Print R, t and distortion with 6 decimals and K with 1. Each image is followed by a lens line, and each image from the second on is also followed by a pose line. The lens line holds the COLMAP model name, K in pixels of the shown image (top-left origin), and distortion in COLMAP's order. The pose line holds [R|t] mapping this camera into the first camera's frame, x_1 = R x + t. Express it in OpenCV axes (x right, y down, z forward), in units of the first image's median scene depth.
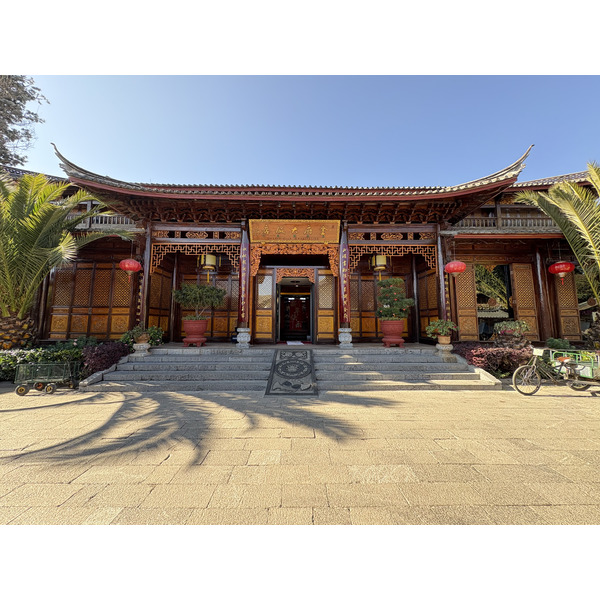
lens RADIAL K [[255.4, 0, 300.0], [0, 255.4, 300.0], [0, 0, 1]] dist [-0.000043, 0.000054]
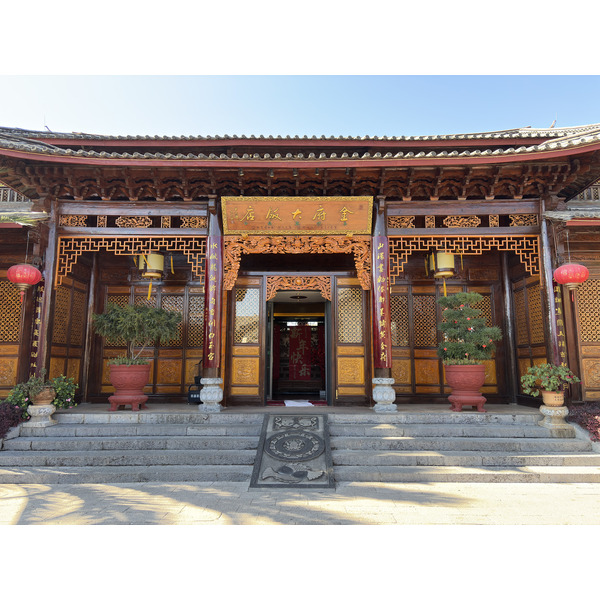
lens RADIAL K [[480.8, 0, 300.0], [0, 480.8, 300.0], [0, 0, 1]] dist [0.044212, -0.008335]
pose [[0.999839, -0.004291, -0.017436, 0.004839], [0.003437, 0.998805, -0.048752, -0.014881], [0.017624, 0.048684, 0.998659, -0.119120]]
